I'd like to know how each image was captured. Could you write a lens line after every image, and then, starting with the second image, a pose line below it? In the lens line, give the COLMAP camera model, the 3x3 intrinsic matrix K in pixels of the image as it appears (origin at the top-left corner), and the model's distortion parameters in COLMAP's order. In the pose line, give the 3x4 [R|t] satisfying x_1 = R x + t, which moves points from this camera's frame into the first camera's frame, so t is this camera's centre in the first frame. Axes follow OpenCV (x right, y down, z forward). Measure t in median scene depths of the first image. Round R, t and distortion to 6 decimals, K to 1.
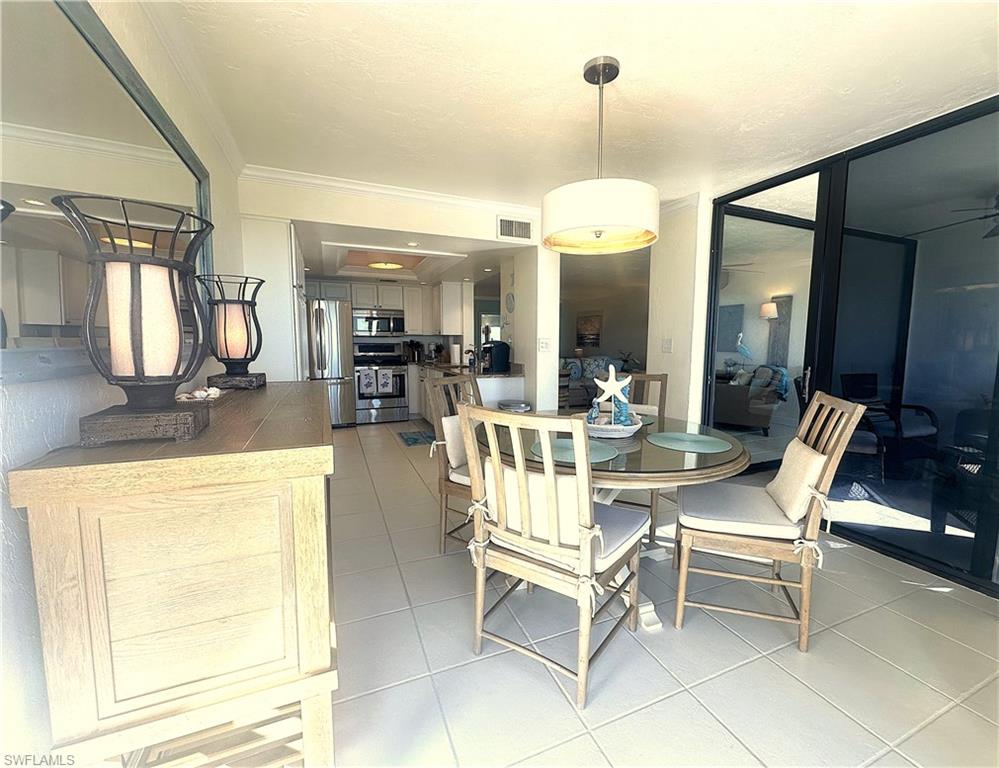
lens RADIAL K [[410.4, 0, 503.2], [0, 410.4, 378.7], [0, 0, 1]] dist [0.000932, 0.000019]
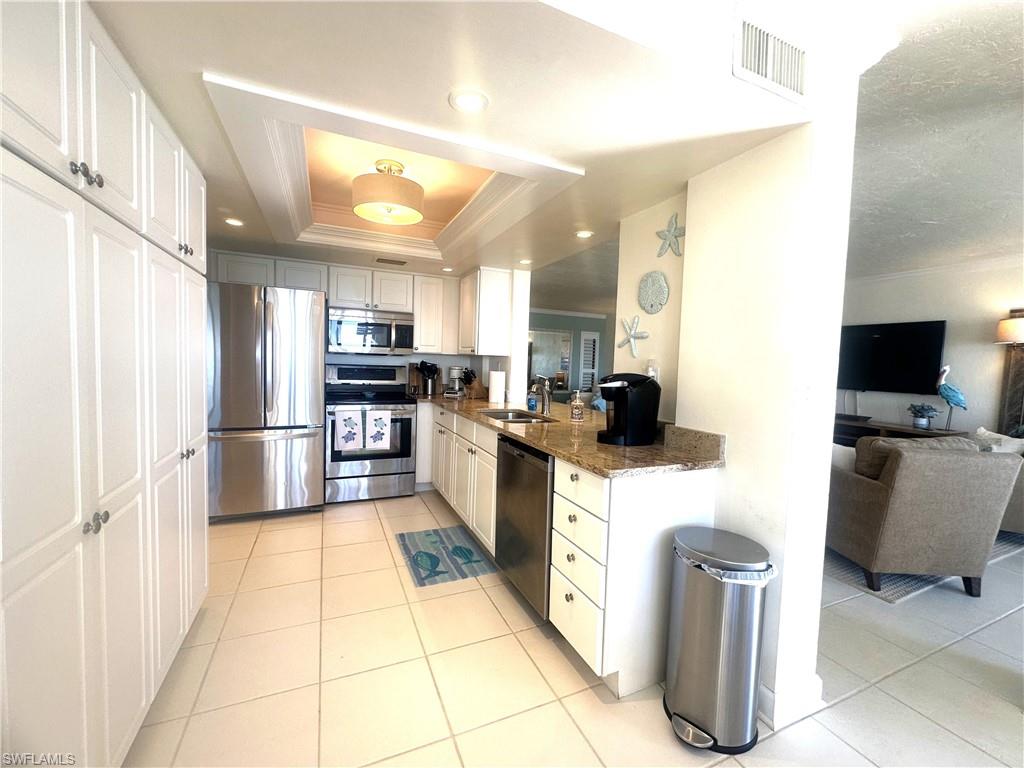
lens RADIAL K [[410.4, 0, 505.9], [0, 410.4, 383.0], [0, 0, 1]] dist [-0.002246, -0.000136]
pose [[0.999495, 0.029293, 0.012324, -0.109102], [-0.028800, 0.998845, -0.038462, -0.042713], [-0.013437, 0.038087, 0.999184, 0.389629]]
